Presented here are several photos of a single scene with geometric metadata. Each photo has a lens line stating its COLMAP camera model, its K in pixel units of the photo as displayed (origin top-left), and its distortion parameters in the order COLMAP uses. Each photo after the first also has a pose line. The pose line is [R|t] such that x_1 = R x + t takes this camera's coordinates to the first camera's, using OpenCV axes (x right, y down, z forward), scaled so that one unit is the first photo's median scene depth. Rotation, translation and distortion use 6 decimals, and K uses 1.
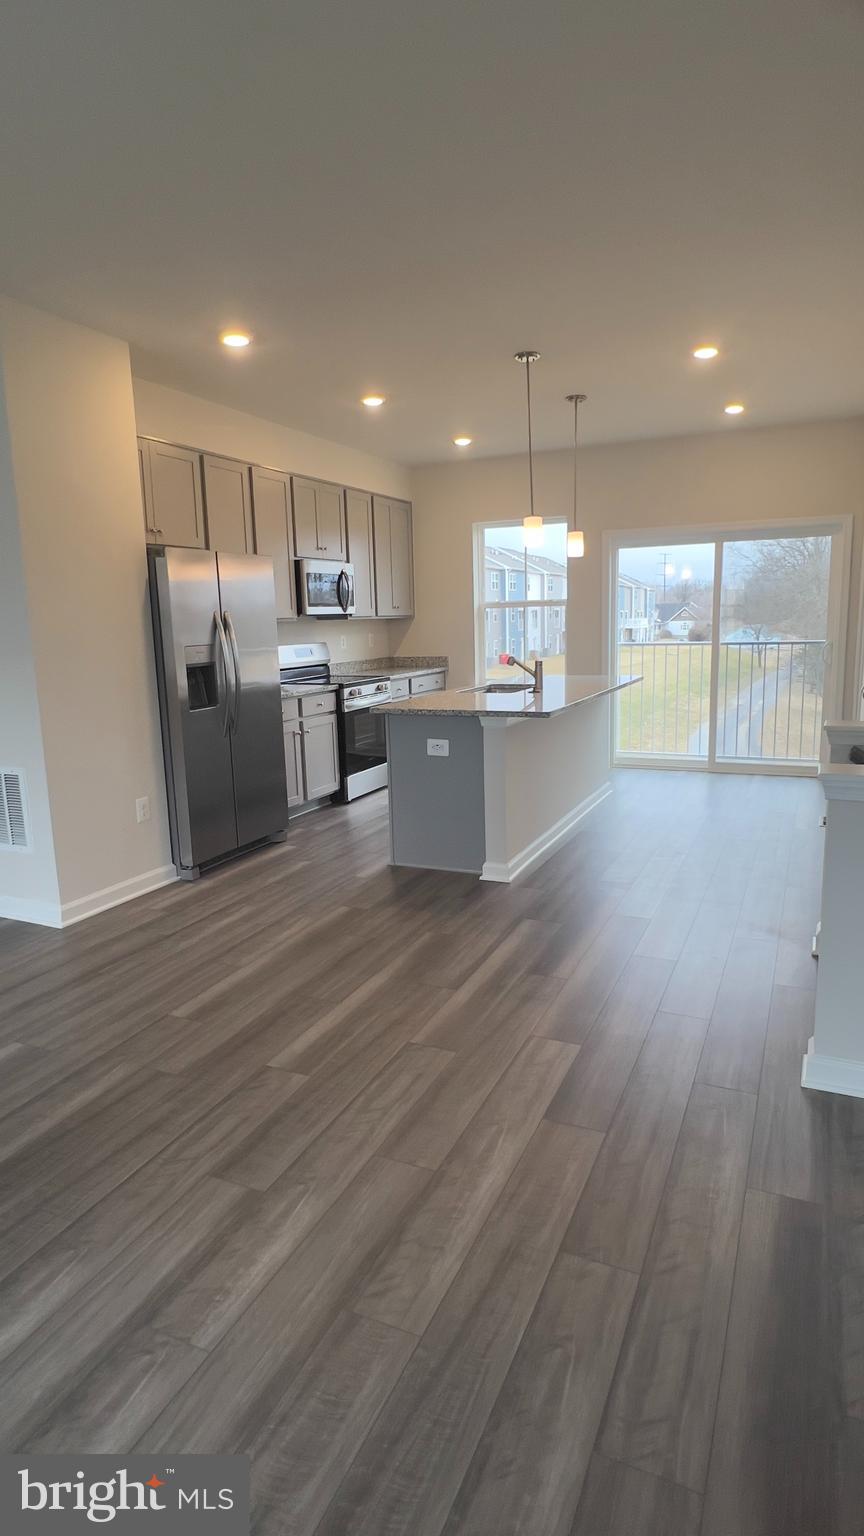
lens RADIAL K [[829.8, 0, 442.9], [0, 829.8, 759.5], [0, 0, 1]] dist [-0.003618, -0.000154]
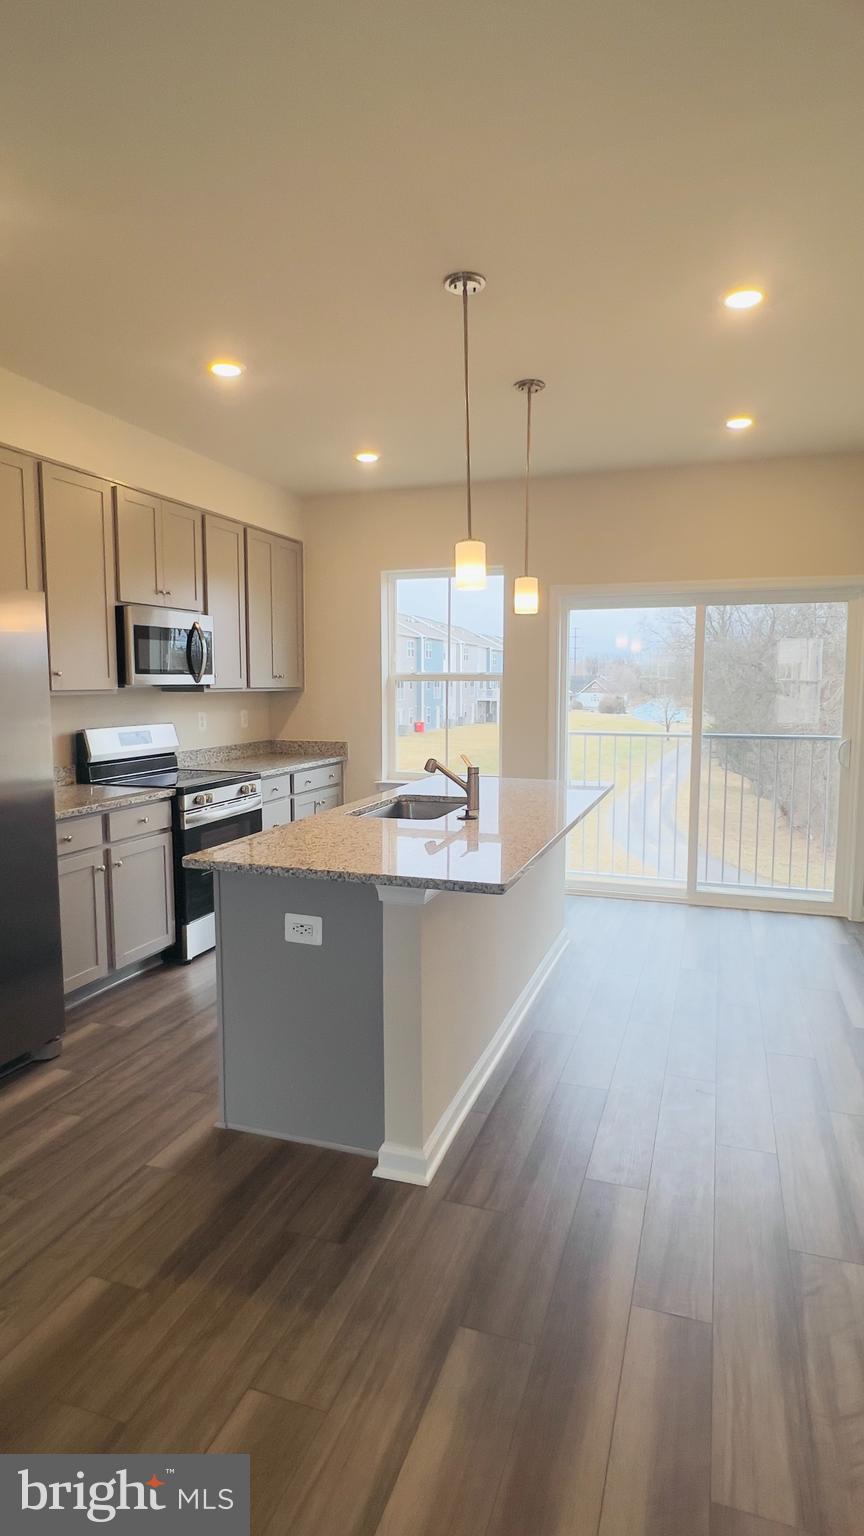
lens RADIAL K [[802.9, 0, 449.9], [0, 802.9, 765.0], [0, 0, 1]] dist [-0.000274, -0.000233]
pose [[0.993523, 0.015740, 0.112537, 0.021843], [-0.008022, 0.997605, -0.068705, -0.065173], [-0.113349, 0.067358, 0.991269, 0.316485]]
